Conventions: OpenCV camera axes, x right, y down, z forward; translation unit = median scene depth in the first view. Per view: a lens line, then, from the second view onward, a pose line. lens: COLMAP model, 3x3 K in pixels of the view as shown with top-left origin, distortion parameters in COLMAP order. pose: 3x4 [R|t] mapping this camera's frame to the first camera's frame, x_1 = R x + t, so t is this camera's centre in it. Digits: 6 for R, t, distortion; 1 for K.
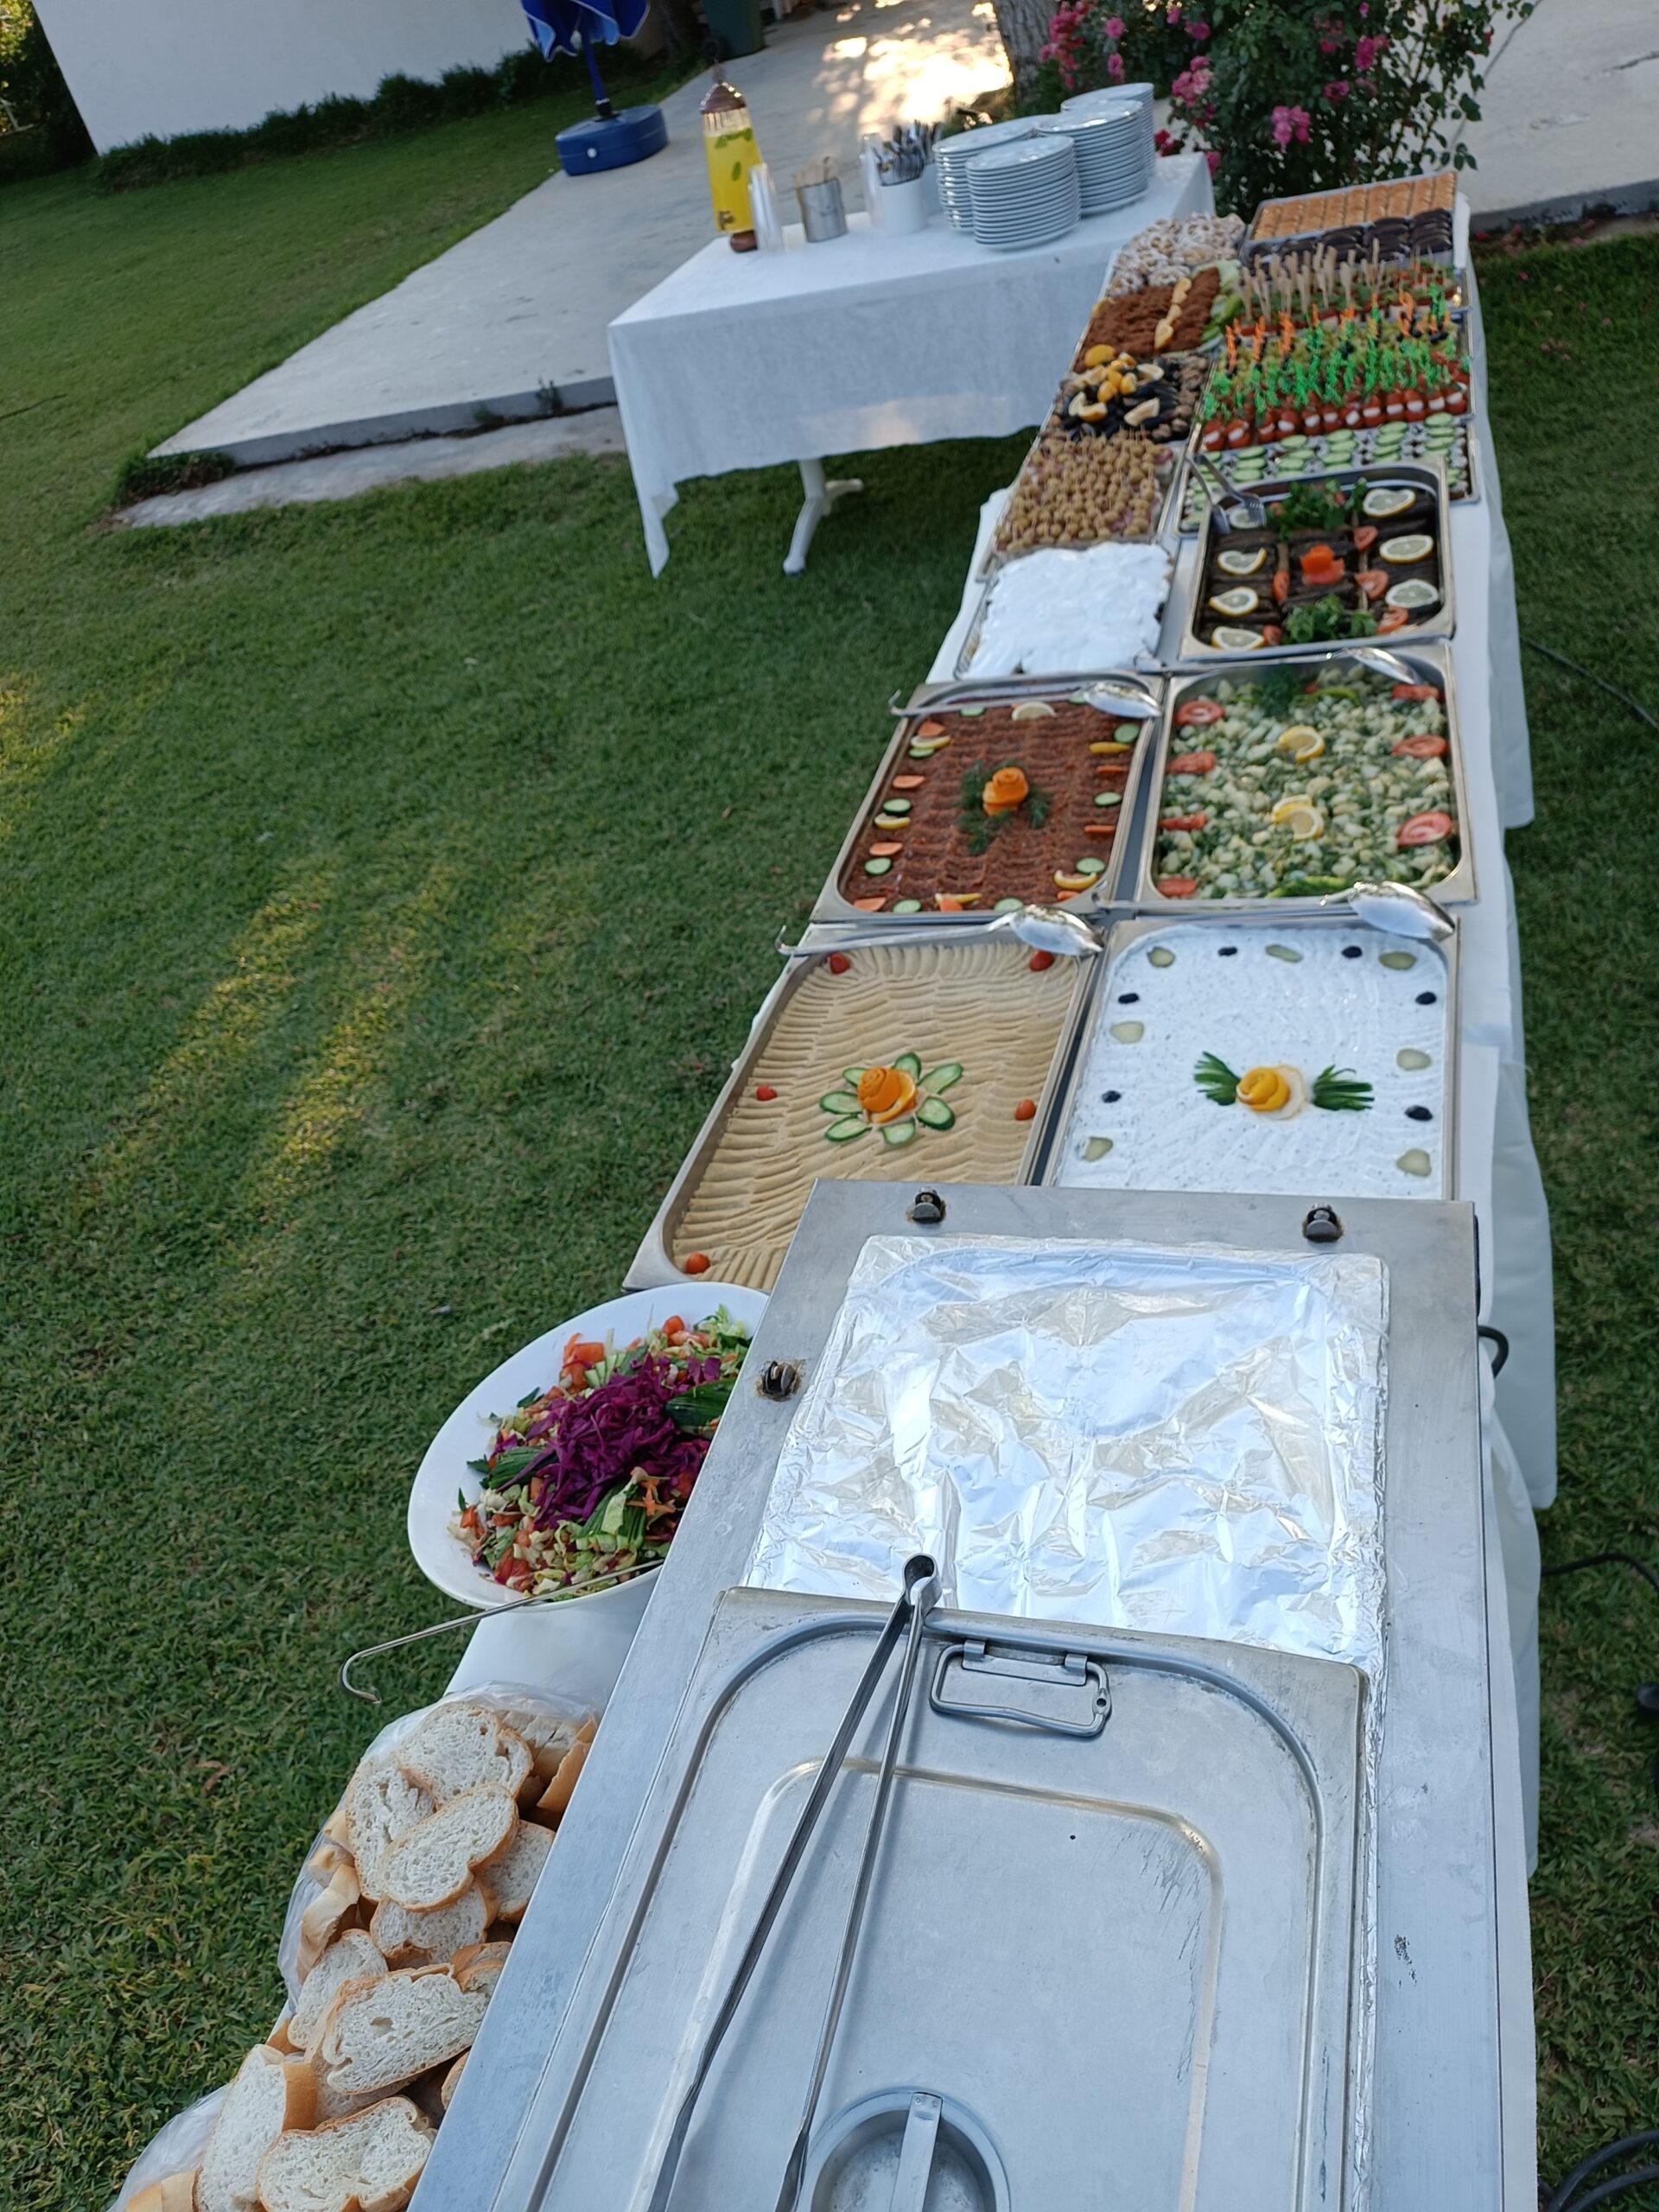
lens RADIAL K [[1609.2, 0, 829.5], [0, 1609.2, 1106.0], [0, 0, 1]] dist [0.038715, -0.046571]
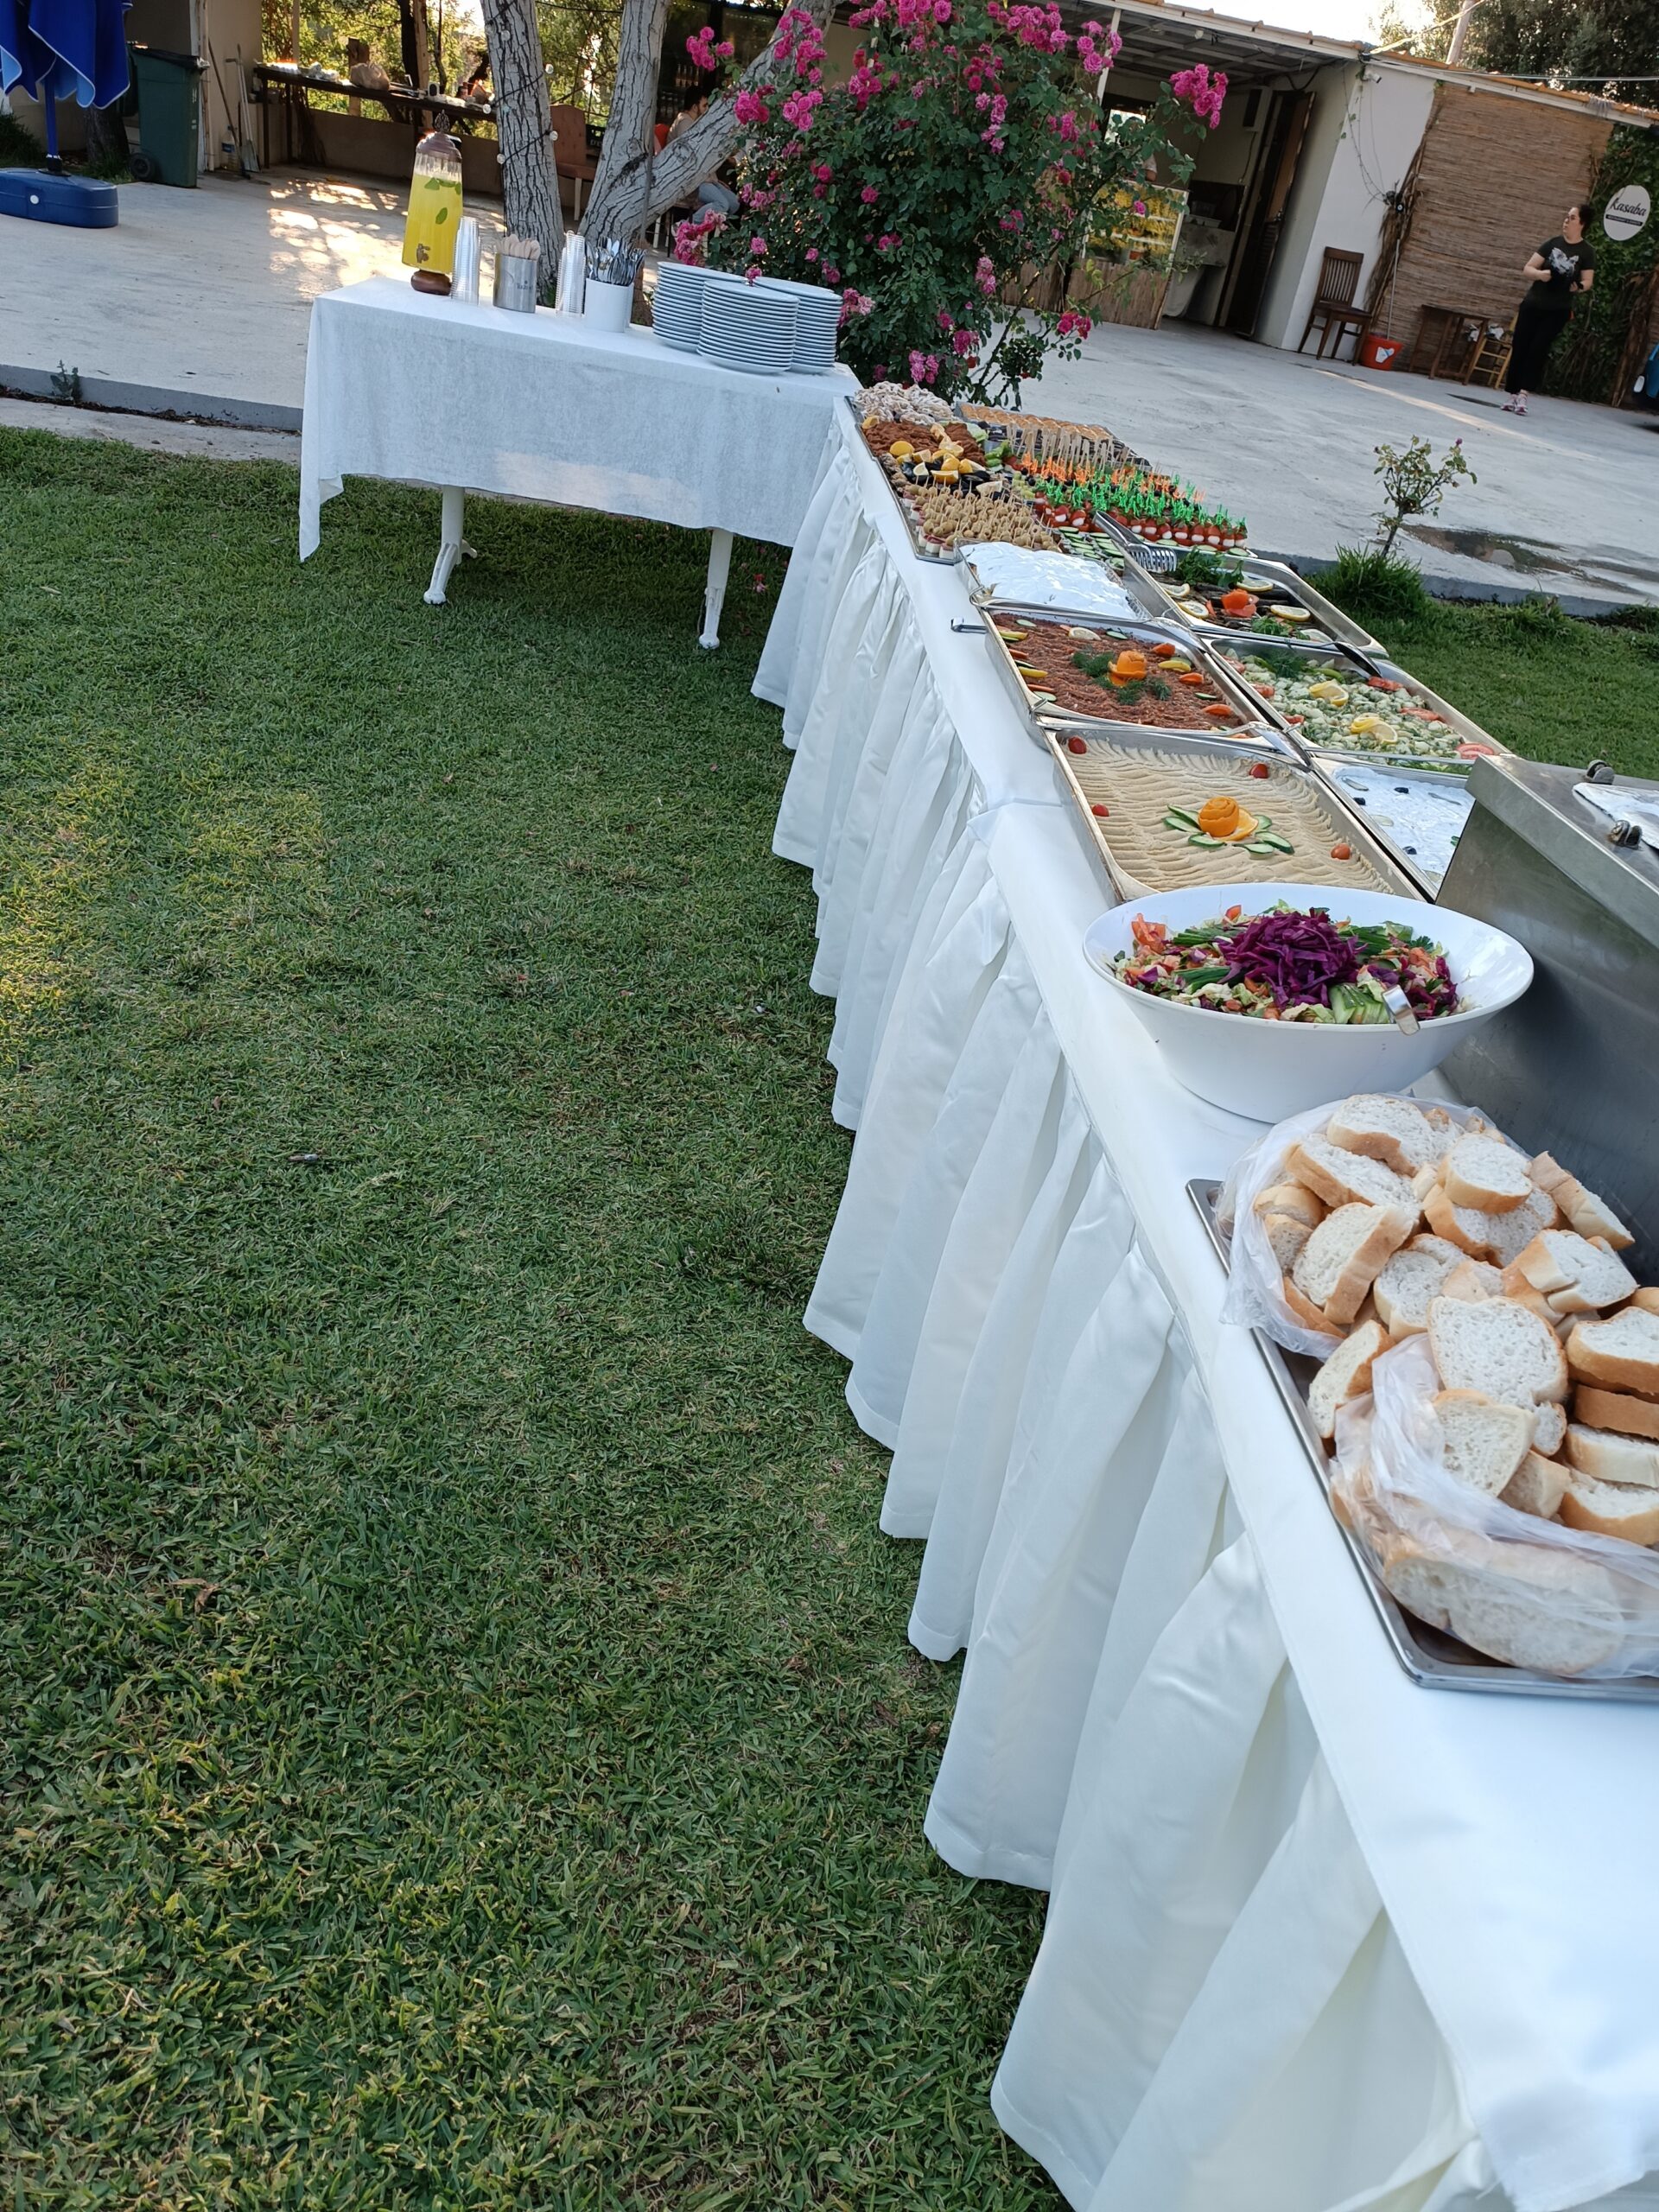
lens RADIAL K [[1609.2, 0, 829.5], [0, 1609.2, 1106.0], [0, 0, 1]] dist [0.038715, -0.046571]
pose [[0.868968, 0.147700, 0.472312, -0.260566], [-0.068776, 0.981204, -0.180303, 0.150724], [-0.490065, 0.124193, 0.862793, 0.069773]]
